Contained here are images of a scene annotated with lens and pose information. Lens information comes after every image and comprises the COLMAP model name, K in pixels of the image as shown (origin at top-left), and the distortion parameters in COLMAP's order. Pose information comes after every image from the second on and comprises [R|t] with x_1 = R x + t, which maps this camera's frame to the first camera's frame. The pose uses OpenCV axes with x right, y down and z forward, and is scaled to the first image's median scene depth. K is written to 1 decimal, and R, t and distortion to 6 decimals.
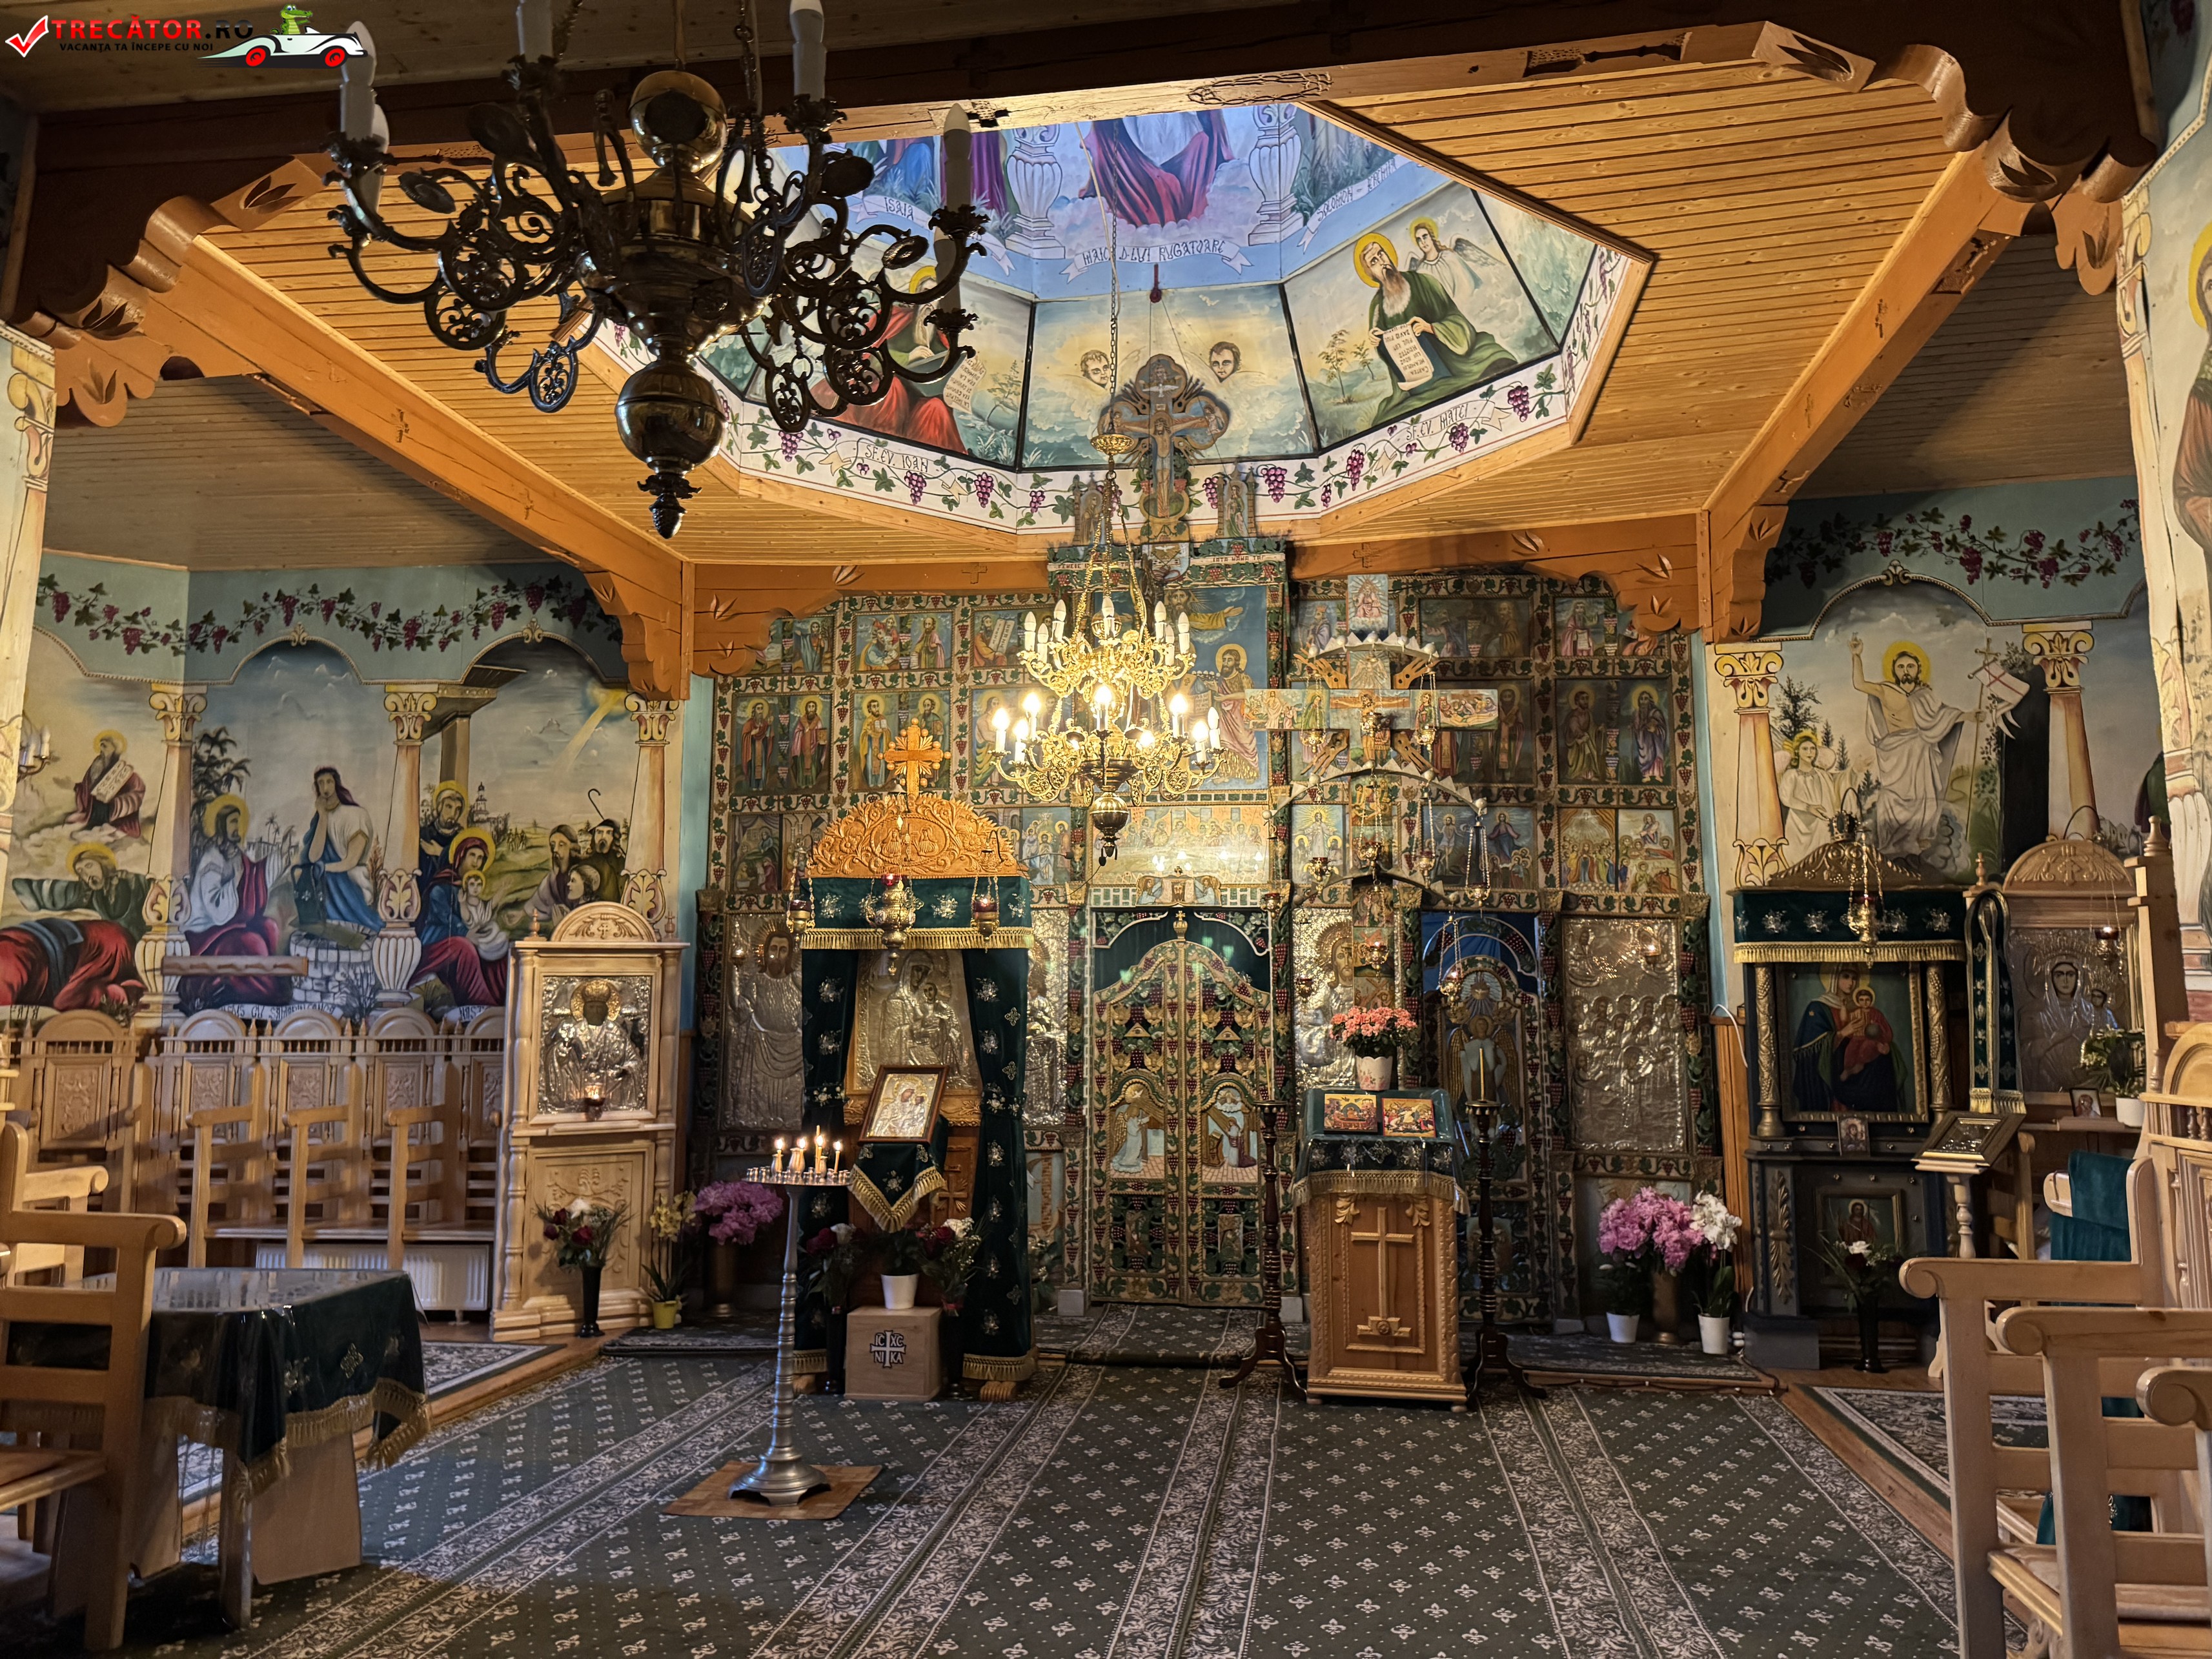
lens RADIAL K [[1567.8, 0, 1114.2], [0, 1567.8, 821.3], [0, 0, 1]] dist [0.032669, -0.041042]
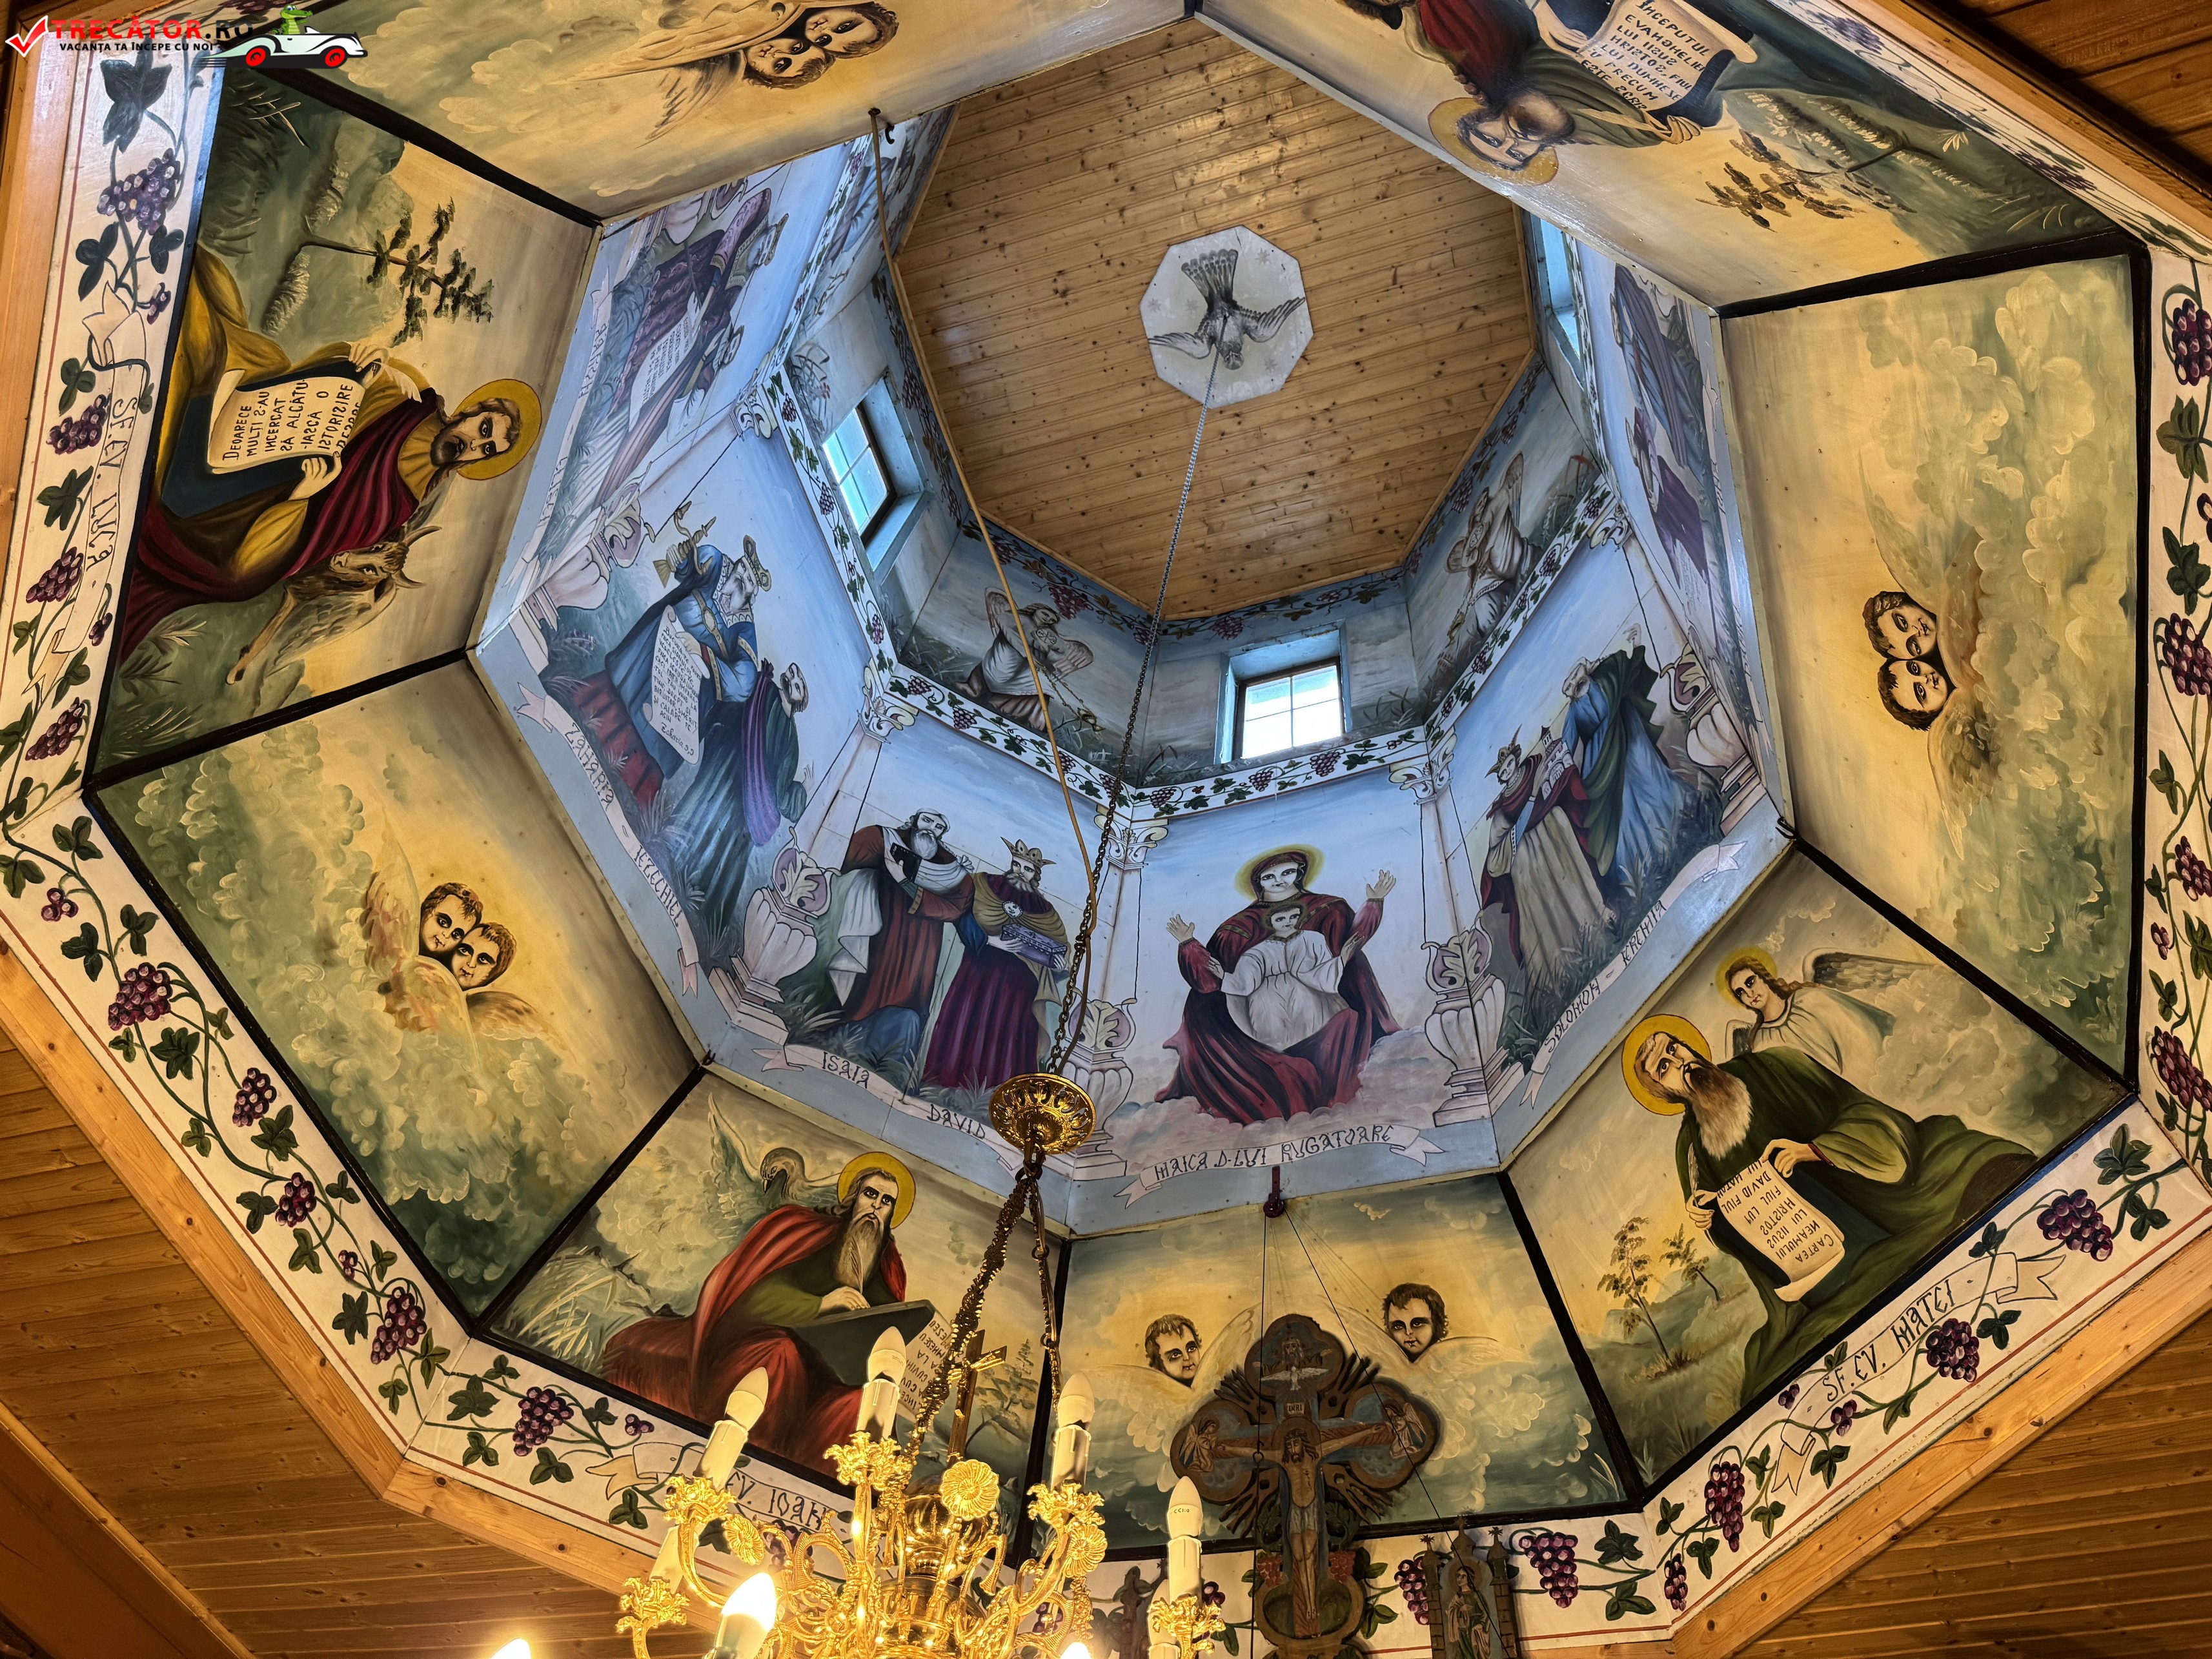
lens RADIAL K [[1567.8, 0, 1096.8], [0, 1567.8, 817.5], [0, 0, 1]] dist [0.032669, -0.041042]
pose [[0.983693, -0.080422, -0.160876, 0.066127], [-0.078735, 0.611649, -0.787202, 0.024414], [0.161708, 0.787031, 0.595342, 0.561033]]
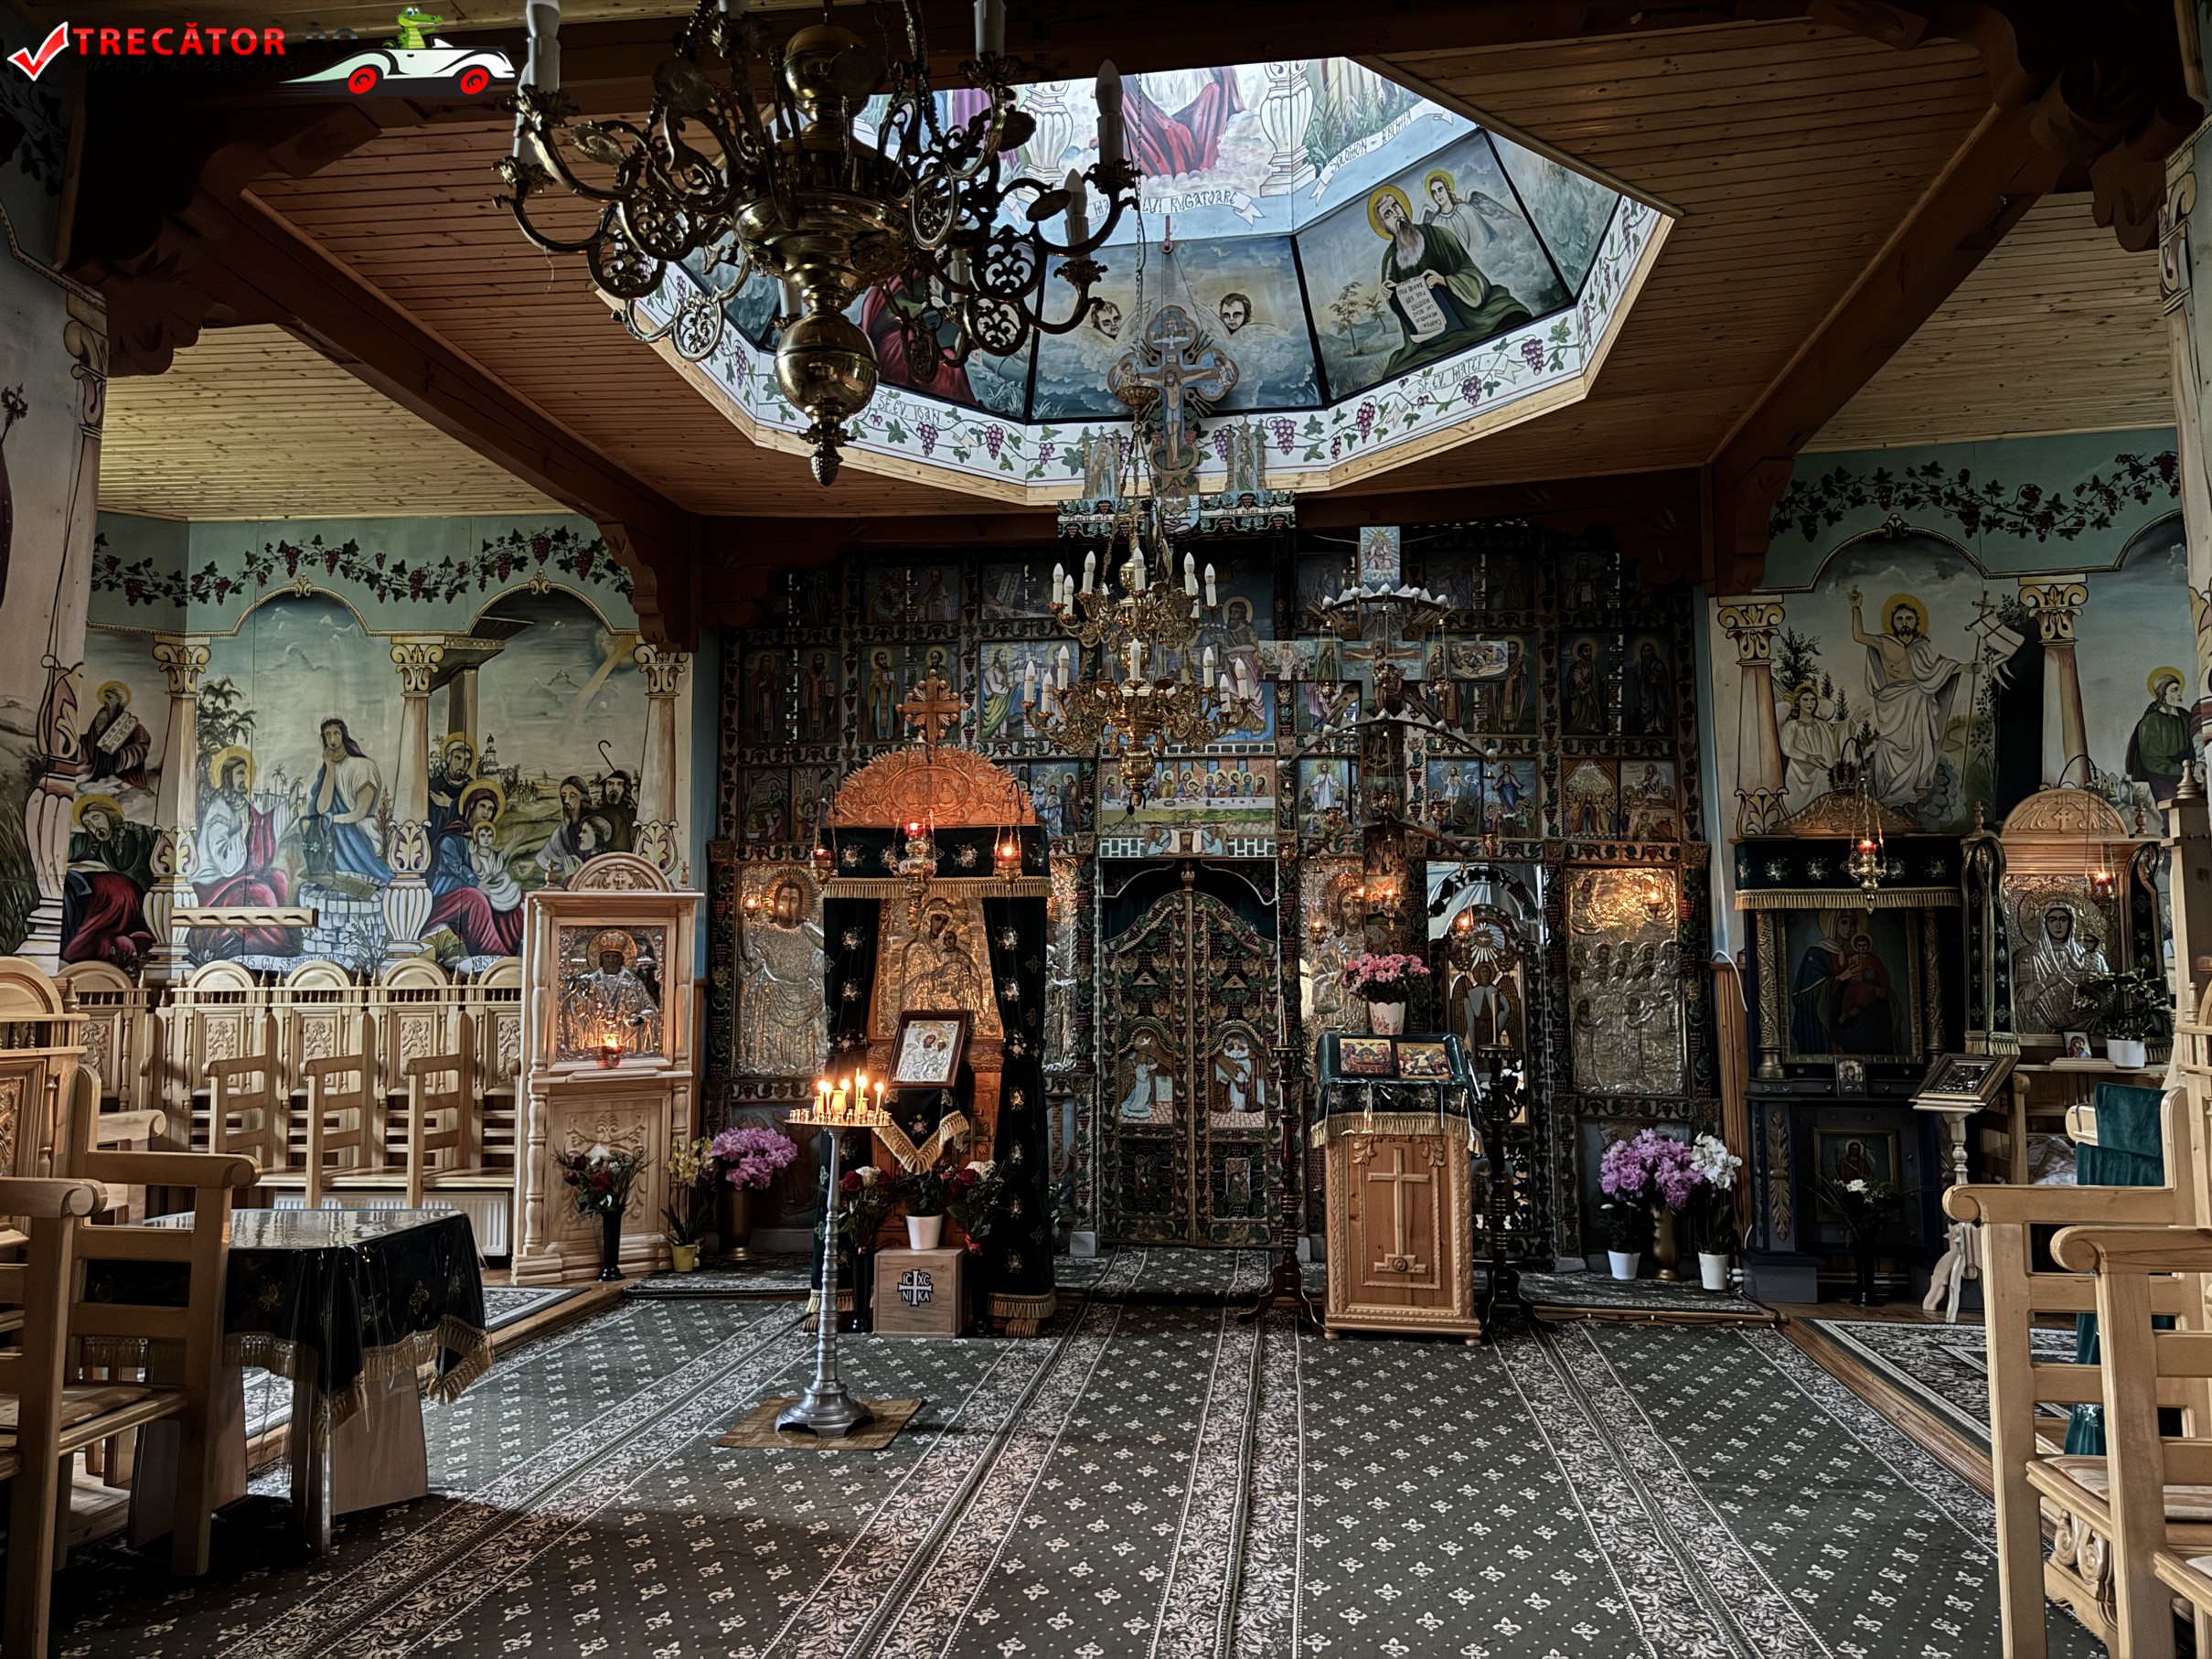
lens RADIAL K [[1567.8, 0, 1099.4], [0, 1567.8, 817.8], [0, 0, 1]] dist [0.032669, -0.041042]
pose [[0.999850, -0.001421, 0.017234, -0.035545], [0.000971, 0.999659, 0.026081, 0.003253], [-0.017265, -0.026061, 0.999511, -0.011264]]
